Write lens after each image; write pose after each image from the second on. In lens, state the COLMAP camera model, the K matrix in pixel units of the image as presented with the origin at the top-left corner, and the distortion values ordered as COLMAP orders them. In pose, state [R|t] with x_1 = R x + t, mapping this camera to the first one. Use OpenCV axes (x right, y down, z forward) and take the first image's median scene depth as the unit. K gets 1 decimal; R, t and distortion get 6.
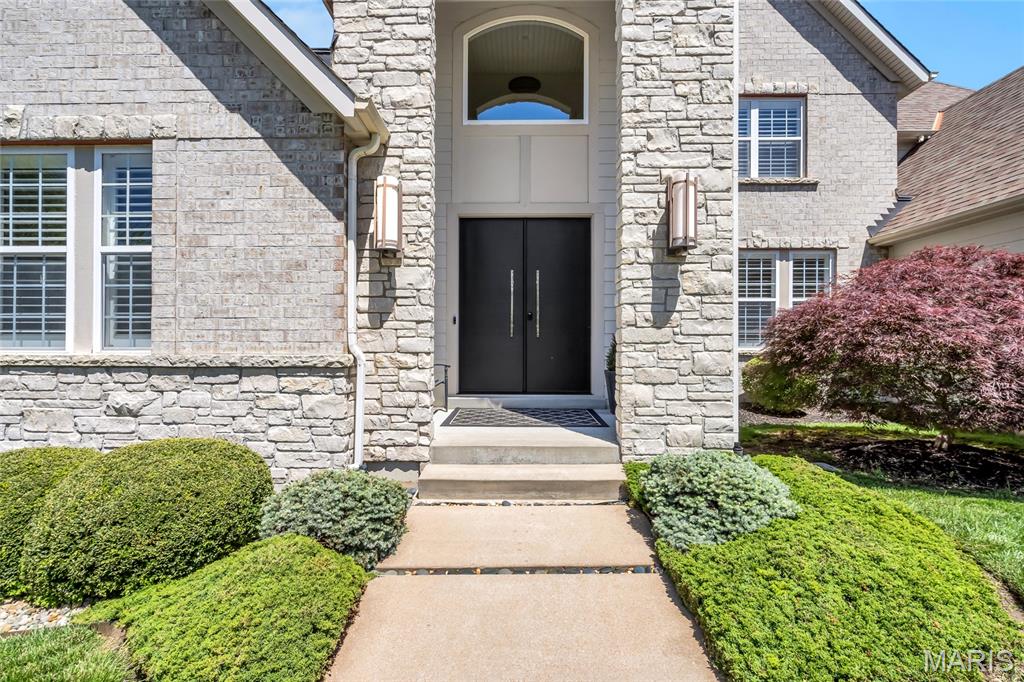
lens RADIAL K [[457.9, 0, 512.8], [0, 457.9, 338.5], [0, 0, 1]] dist [-0.002695, 0.001922]
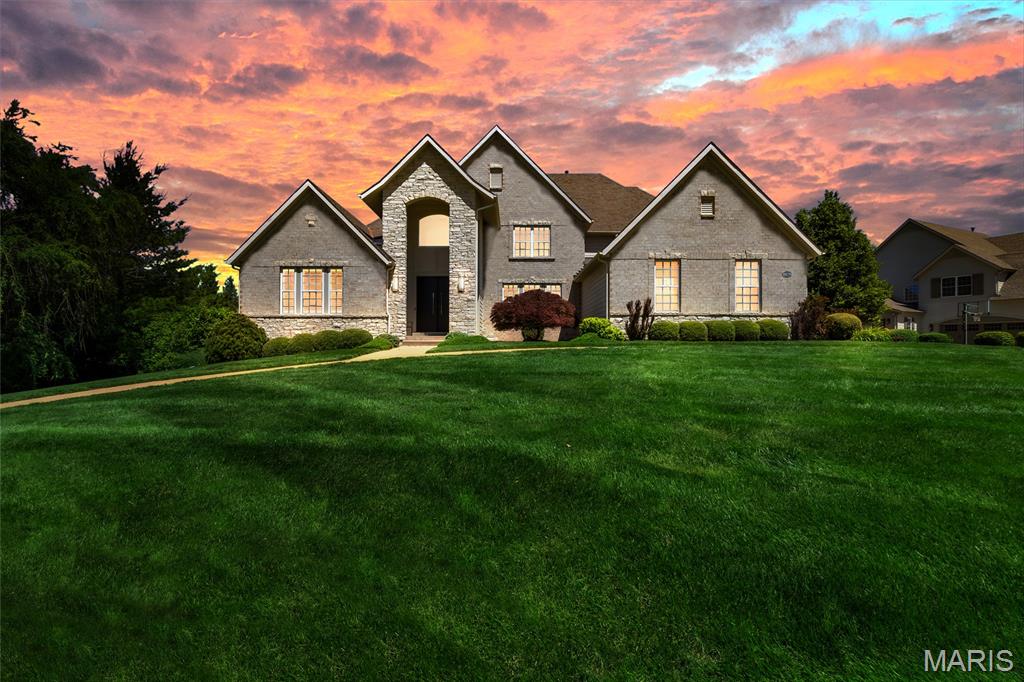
lens RADIAL K [[457.9, 0, 509.7], [0, 457.9, 341.4], [0, 0, 1]] dist [-0.002695, 0.001922]
pose [[1.000000, 0.000225, -0.000452, 0.836270], [-0.000227, 0.999996, -0.002762, 0.306783], [0.000452, 0.002762, 0.999996, -3.437611]]
